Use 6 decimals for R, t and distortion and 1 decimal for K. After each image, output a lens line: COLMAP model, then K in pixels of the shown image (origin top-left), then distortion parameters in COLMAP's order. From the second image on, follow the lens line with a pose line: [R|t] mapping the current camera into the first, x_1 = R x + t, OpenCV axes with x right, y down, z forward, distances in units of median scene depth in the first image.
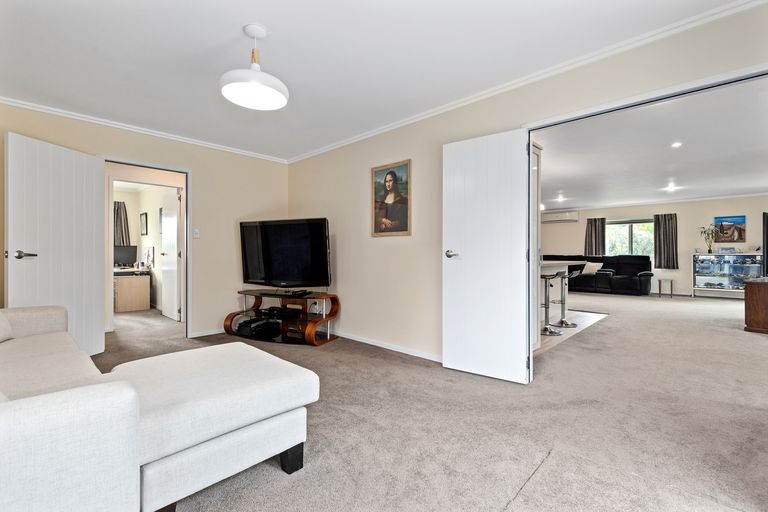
lens RADIAL K [[348.3, 0, 384.5], [0, 348.3, 255.2], [0, 0, 1]] dist [0.013984, 0.000044]
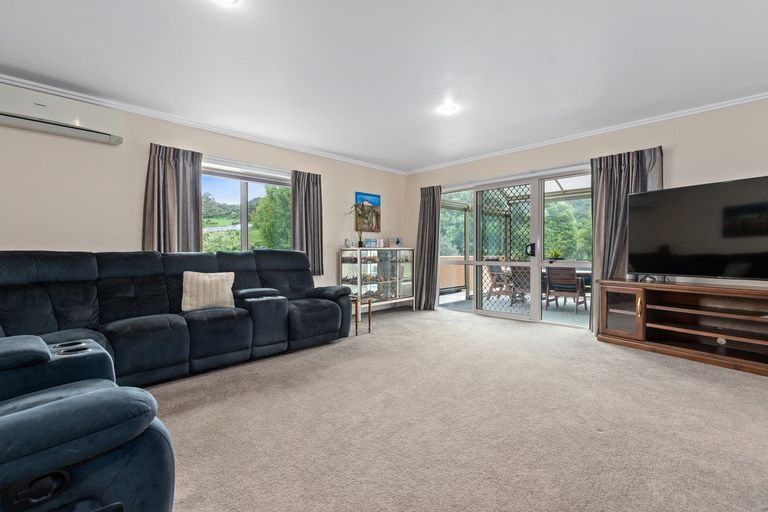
lens RADIAL K [[348.3, 0, 385.2], [0, 348.3, 254.3], [0, 0, 1]] dist [0.013984, 0.000044]
pose [[0.029926, -0.012901, 0.999469, 0.296910], [-0.004524, 0.999905, 0.013042, -0.001185], [-0.999542, -0.004912, 0.029865, 0.937347]]
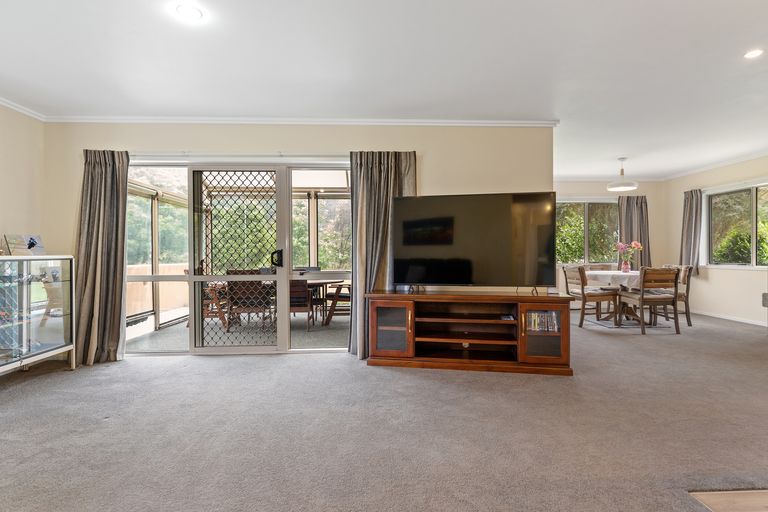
lens RADIAL K [[394.8, 0, 382.2], [0, 394.8, 258.8], [0, 0, 1]] dist [0.006563, 0.000326]
pose [[-0.720877, -0.009718, 0.692995, 0.452586], [-0.002527, 0.999932, 0.011393, -0.007994], [-0.693058, 0.006461, -0.720852, 0.980664]]
